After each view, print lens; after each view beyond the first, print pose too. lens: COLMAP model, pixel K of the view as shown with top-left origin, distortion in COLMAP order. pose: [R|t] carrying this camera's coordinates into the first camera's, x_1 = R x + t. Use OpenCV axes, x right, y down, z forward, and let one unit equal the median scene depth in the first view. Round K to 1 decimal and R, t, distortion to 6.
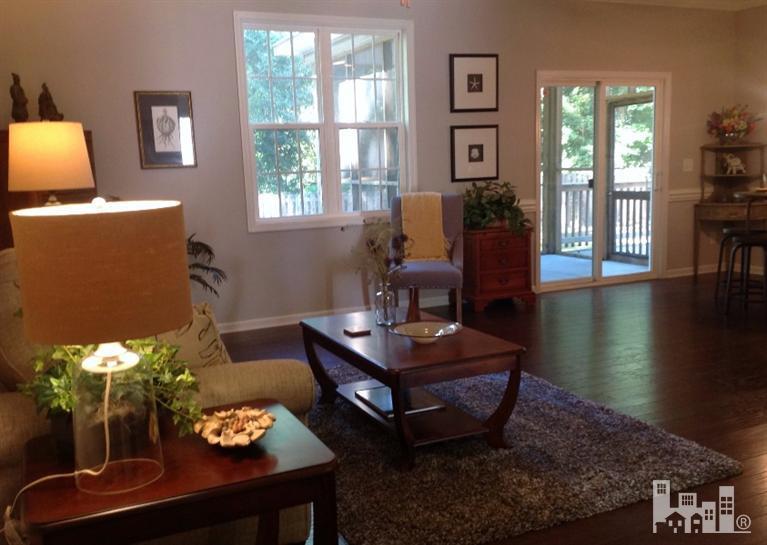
lens RADIAL K [[753.5, 0, 383.5], [0, 753.5, 272.5], [0, 0, 1]] dist [0.204662, -0.496993]
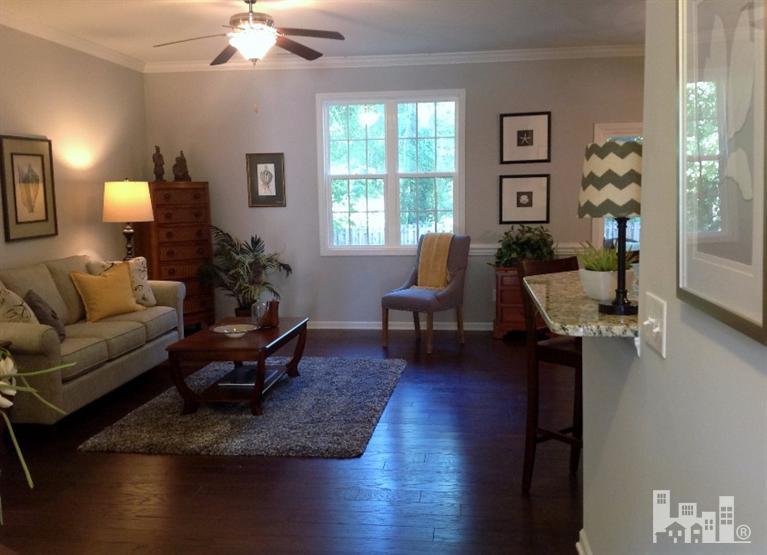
lens RADIAL K [[742.6, 0, 383.5], [0, 742.6, 277.5], [0, 0, 1]] dist [0.205153, -0.475277]
pose [[0.845276, 0.082925, -0.527856, 0.551520], [-0.091741, 0.995737, 0.009520, -0.033831], [0.526395, 0.040379, 0.849281, -0.048934]]
